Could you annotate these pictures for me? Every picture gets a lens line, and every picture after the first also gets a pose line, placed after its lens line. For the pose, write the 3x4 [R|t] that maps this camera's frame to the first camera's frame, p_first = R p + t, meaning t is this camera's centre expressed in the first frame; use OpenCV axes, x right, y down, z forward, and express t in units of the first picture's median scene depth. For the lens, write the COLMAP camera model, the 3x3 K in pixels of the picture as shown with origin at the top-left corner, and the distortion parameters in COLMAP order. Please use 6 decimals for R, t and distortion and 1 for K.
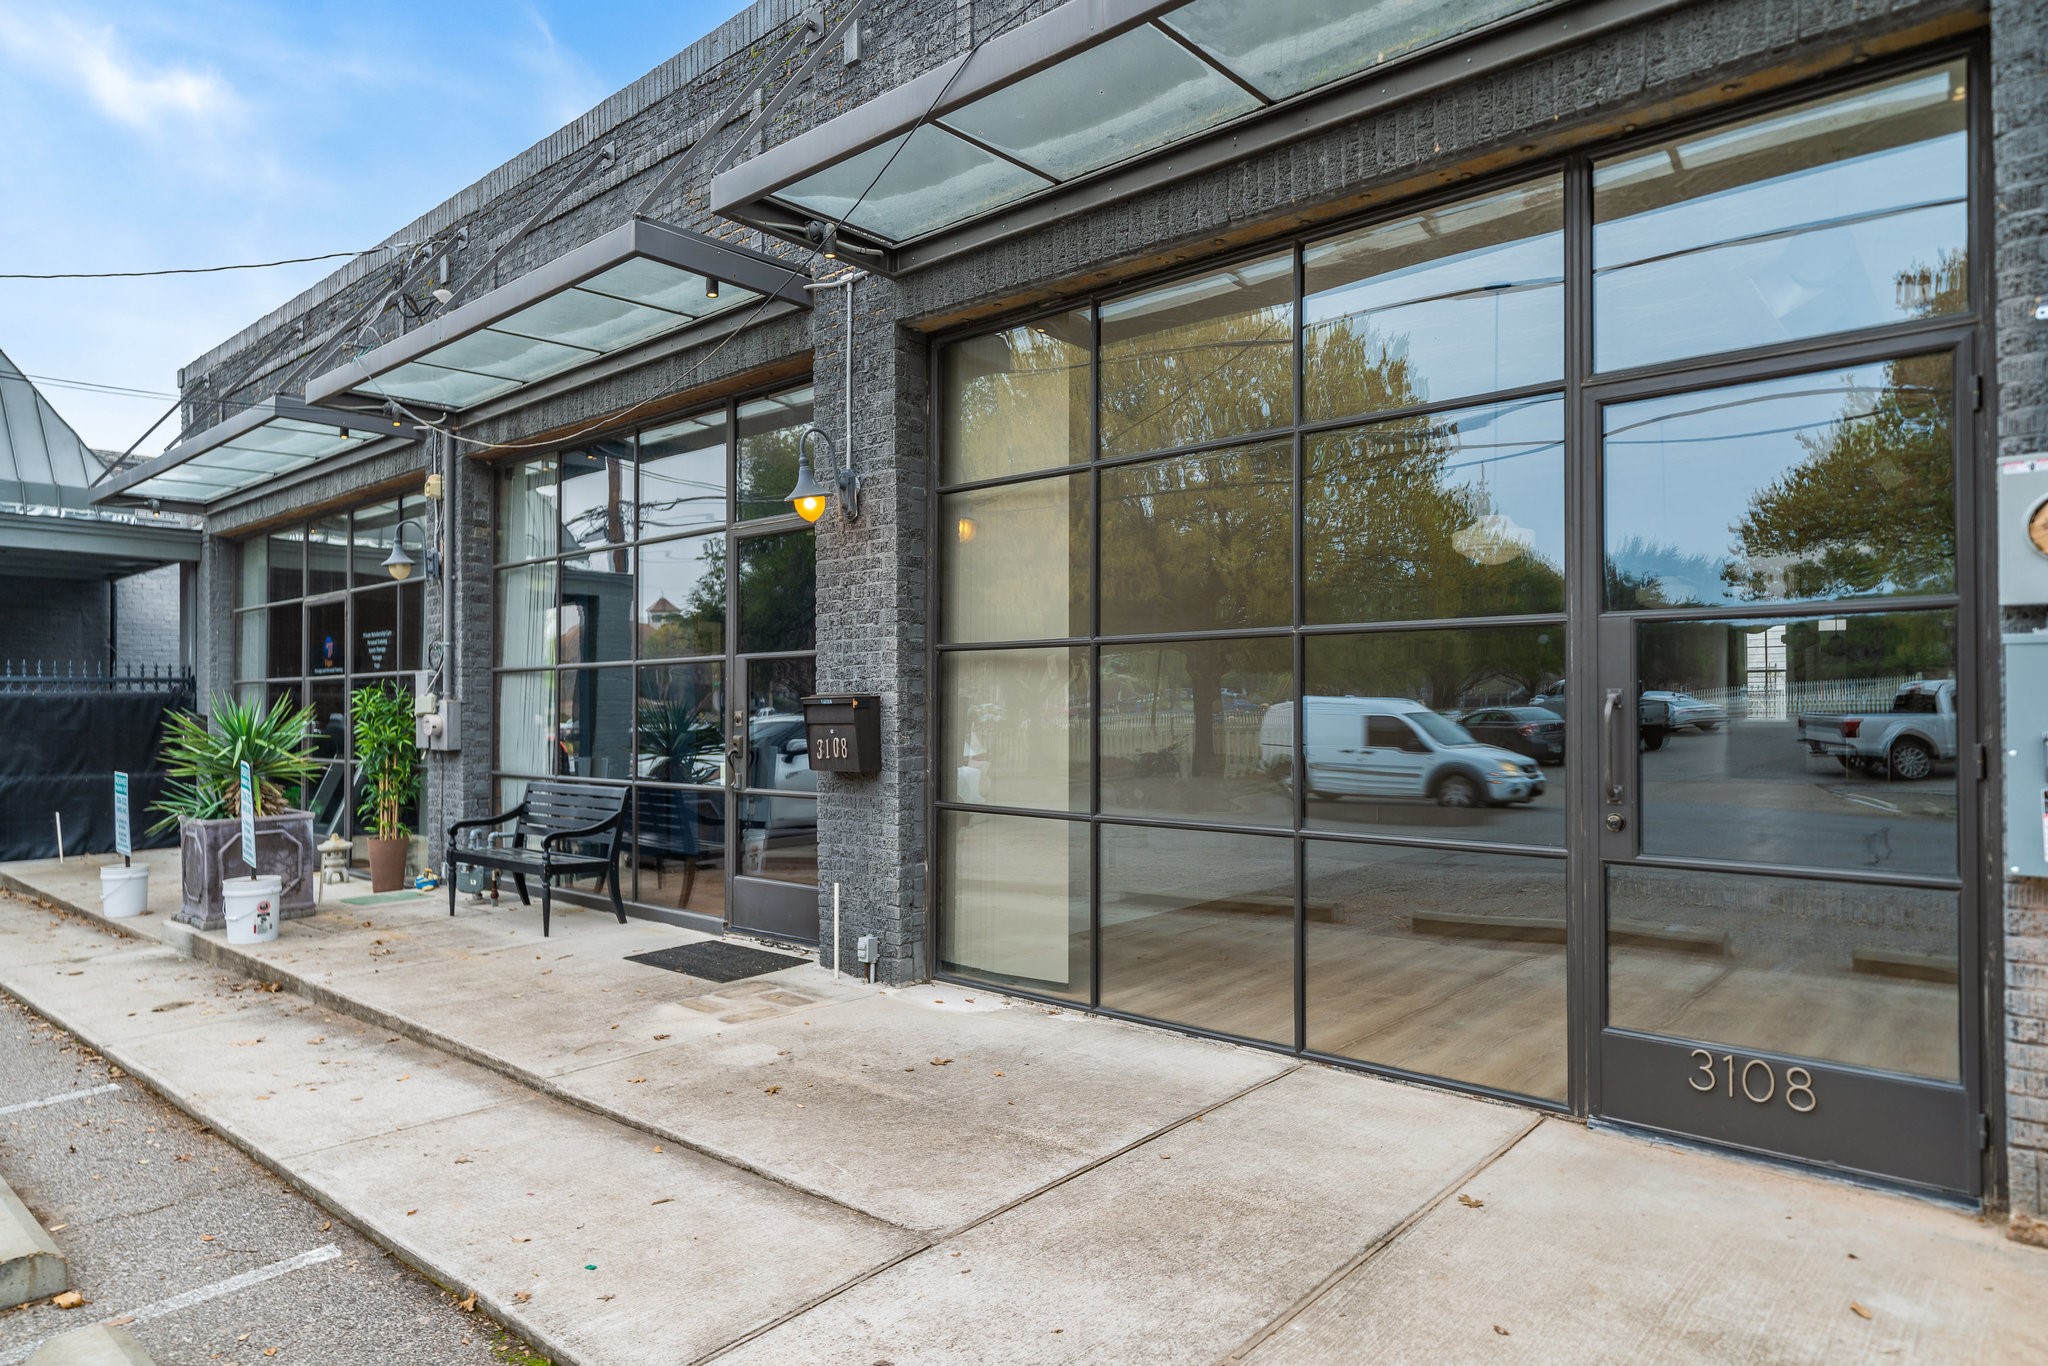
lens RADIAL K [[1200.1, 0, 1039.1], [0, 1200.1, 696.2], [0, 0, 1]] dist [0.003091, -0.001026]
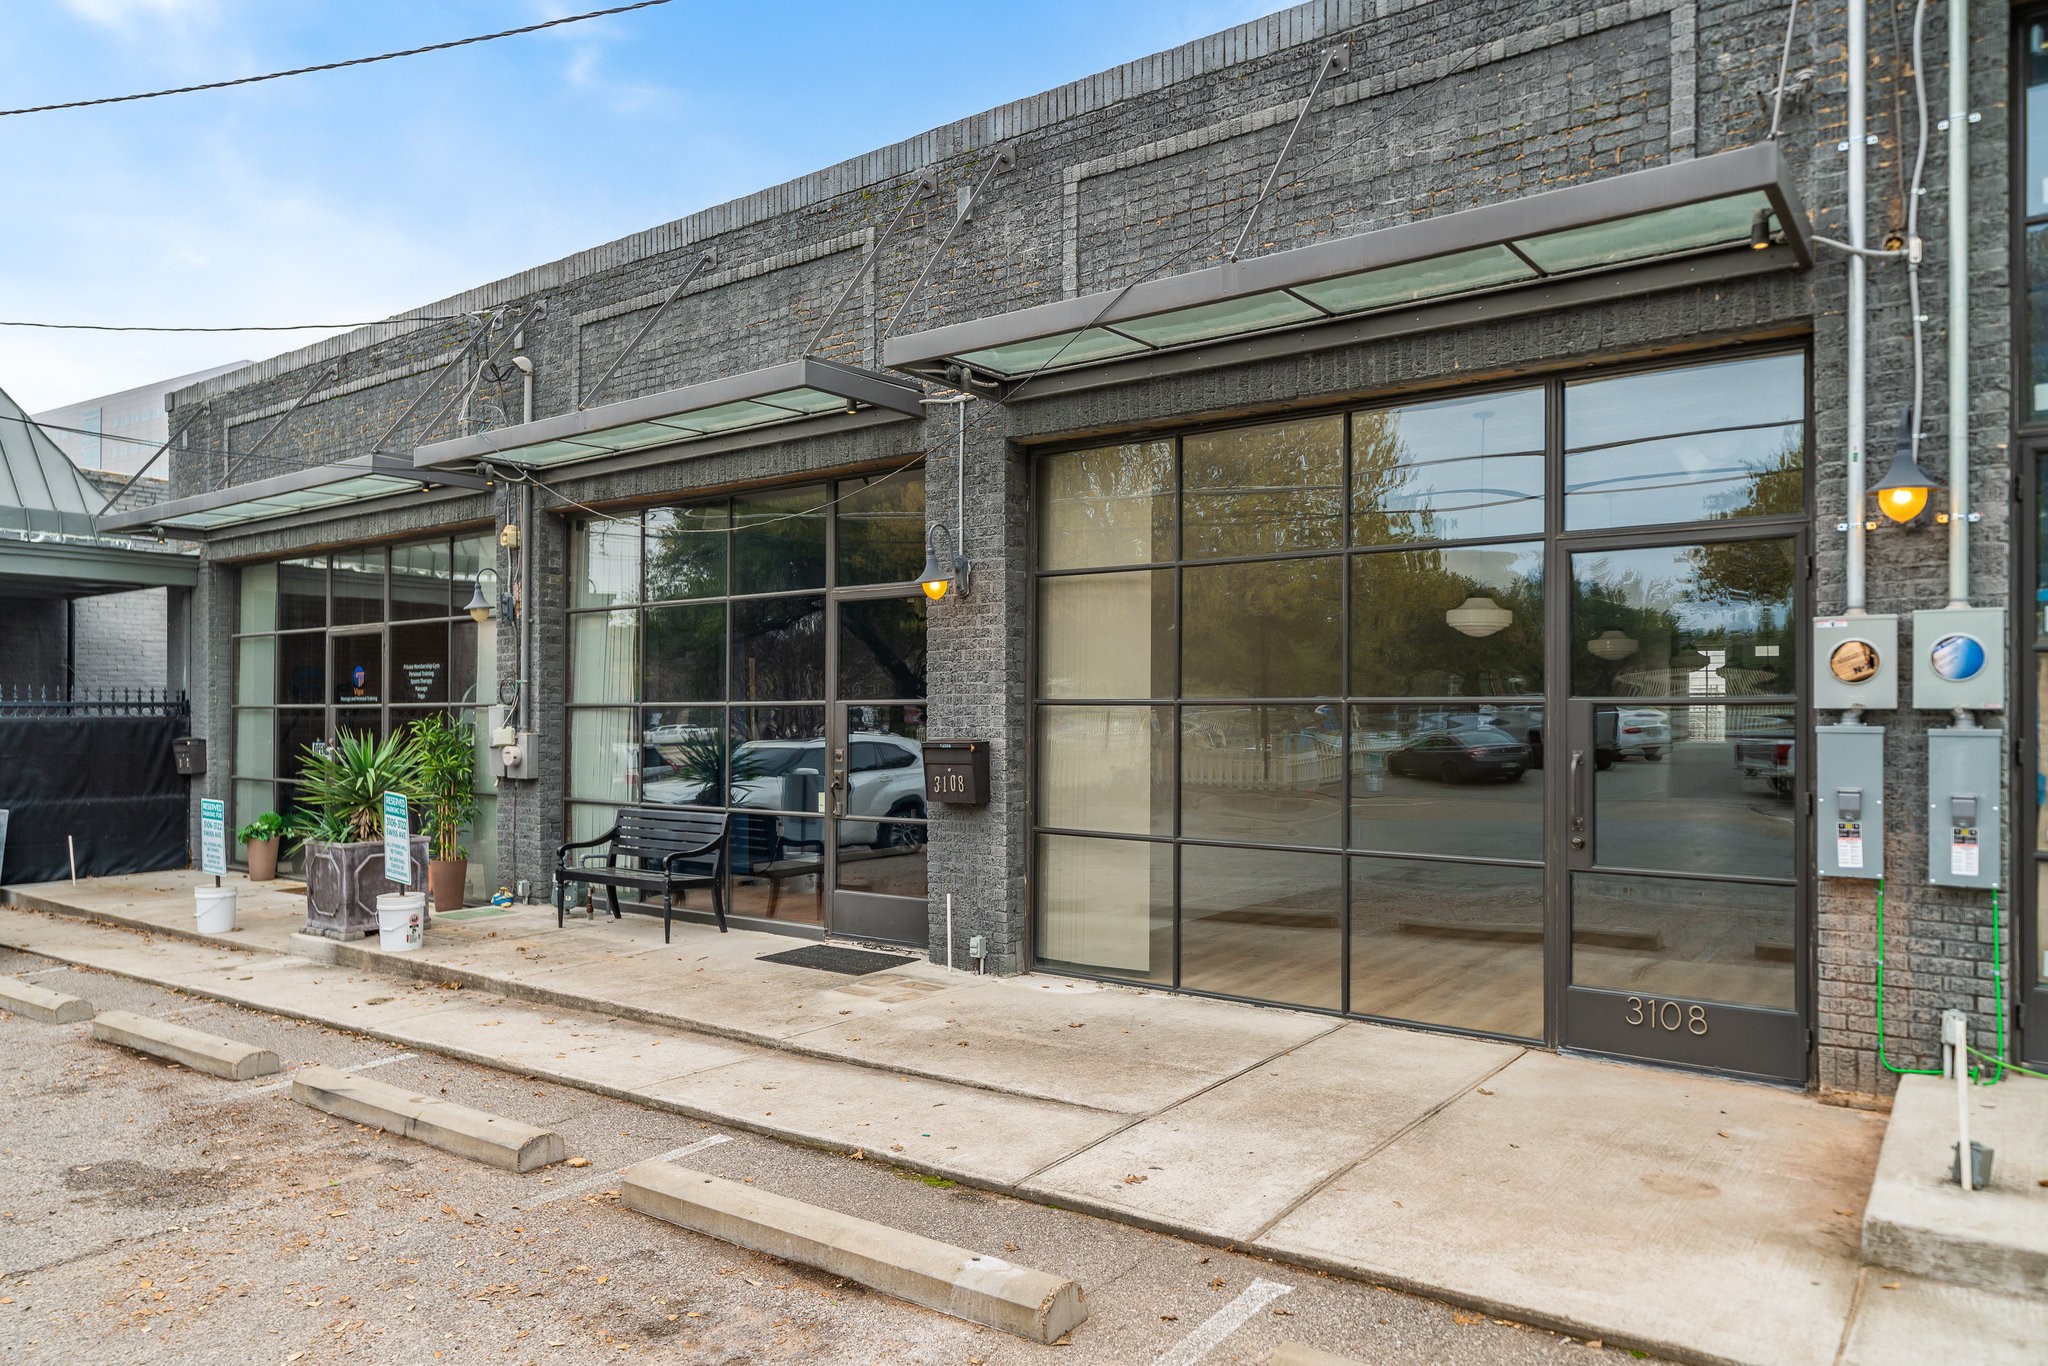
lens RADIAL K [[1389.9, 0, 977.4], [0, 1389.9, 706.3], [0, 0, 1]] dist [0.000355, 0.001519]
pose [[0.998542, 0.003106, 0.053889, -0.240806], [-0.003483, 0.999970, 0.006892, -0.049745], [-0.053866, -0.007069, 0.998523, -0.456996]]
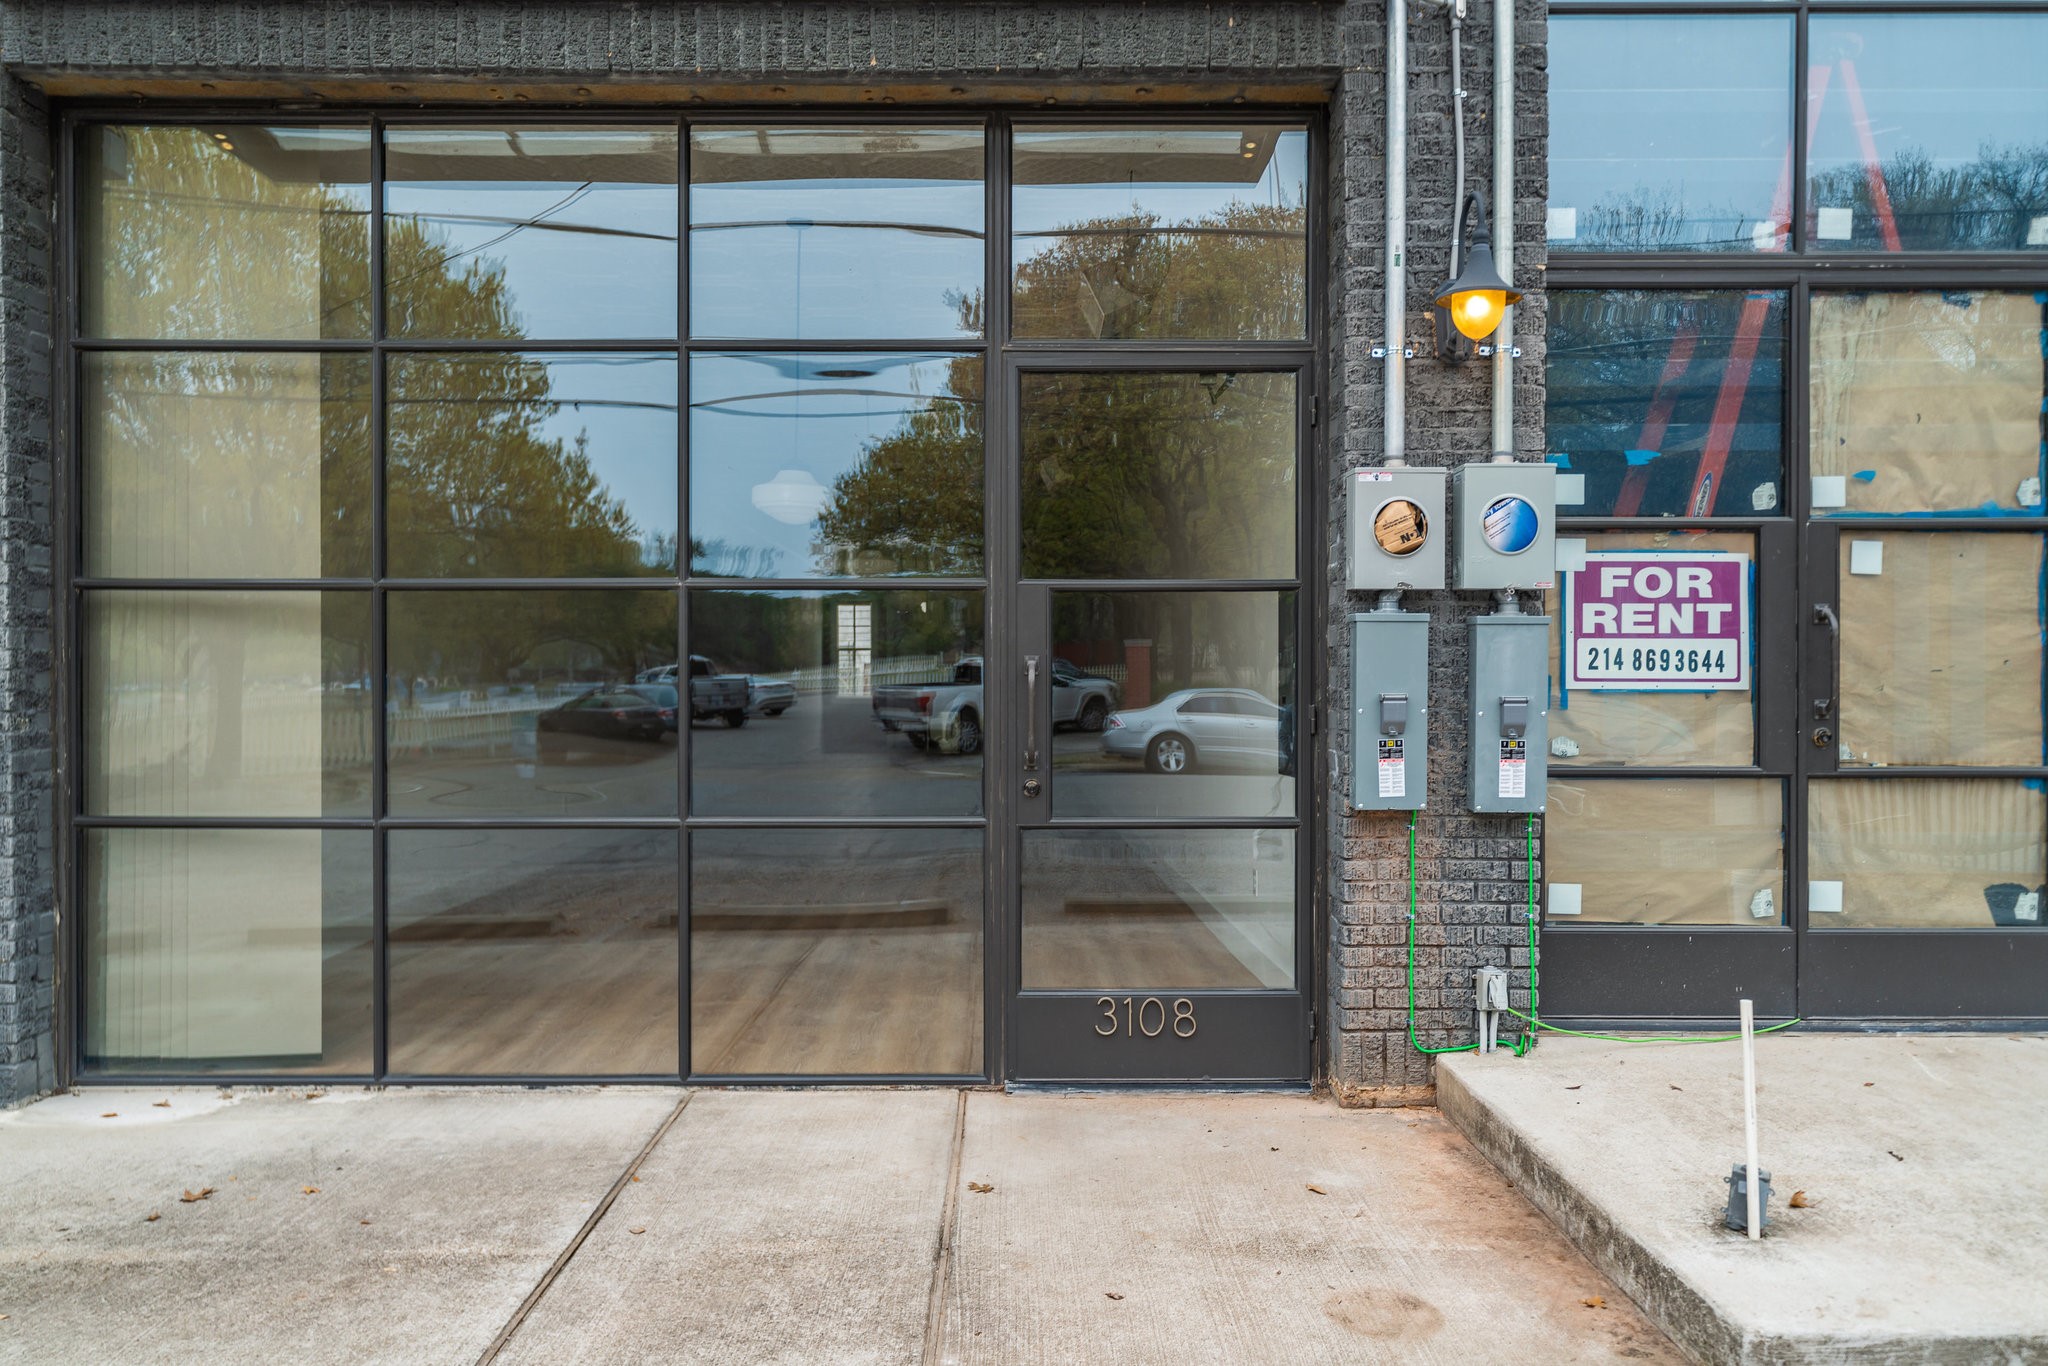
lens RADIAL K [[1355.1, 0, 983.6], [0, 1355.1, 704.6], [0, 0, 1]] dist [0.001861, 0.001397]
pose [[0.752398, -0.007054, 0.658671, -0.219132], [-0.006052, 0.999826, 0.017621, 0.010872], [-0.658681, -0.017244, 0.752224, 0.121809]]
